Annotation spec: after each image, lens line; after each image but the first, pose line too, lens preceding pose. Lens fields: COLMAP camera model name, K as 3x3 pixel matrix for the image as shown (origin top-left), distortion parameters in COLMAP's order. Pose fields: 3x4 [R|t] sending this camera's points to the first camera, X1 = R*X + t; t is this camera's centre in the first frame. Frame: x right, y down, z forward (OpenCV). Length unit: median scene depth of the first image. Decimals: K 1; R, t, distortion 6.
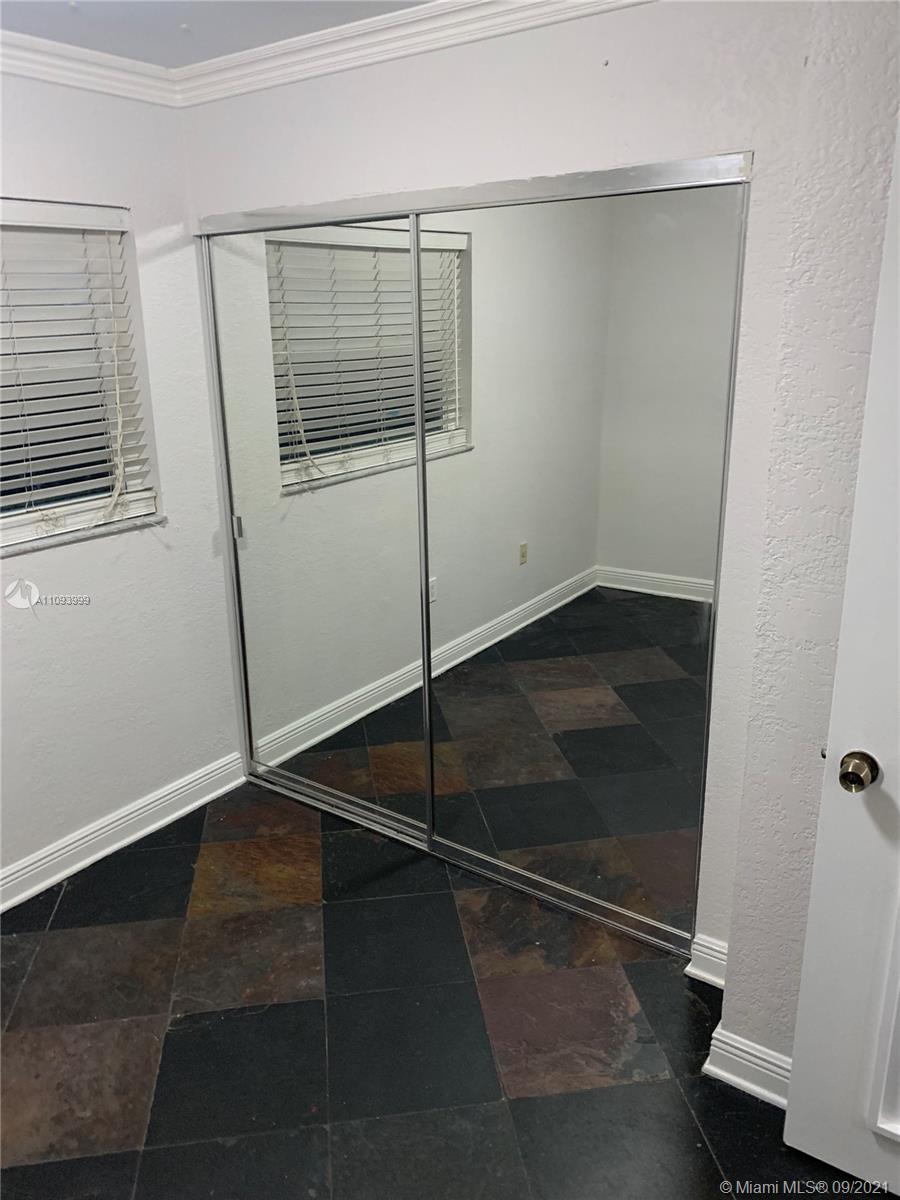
lens RADIAL K [[925.2, 0, 450.0], [0, 925.2, 595.9], [0, 0, 1]] dist [-0.008912, -0.006587]
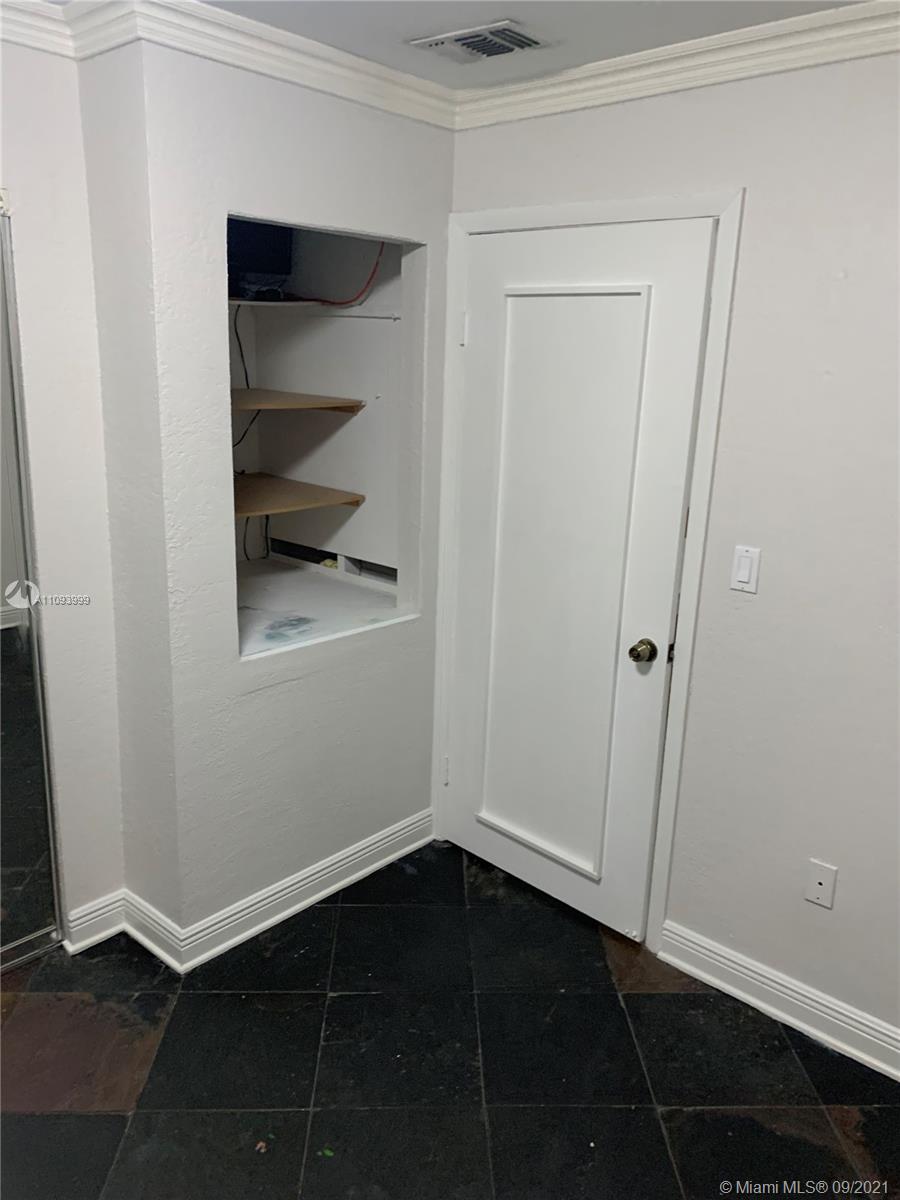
lens RADIAL K [[925.2, 0, 449.6], [0, 925.2, 600.5], [0, 0, 1]] dist [-0.008912, -0.006587]
pose [[0.098648, -0.244523, 0.964612, -0.727520], [0.262419, 0.941421, 0.211808, -0.098286], [-0.959898, 0.232239, 0.157037, 0.376869]]
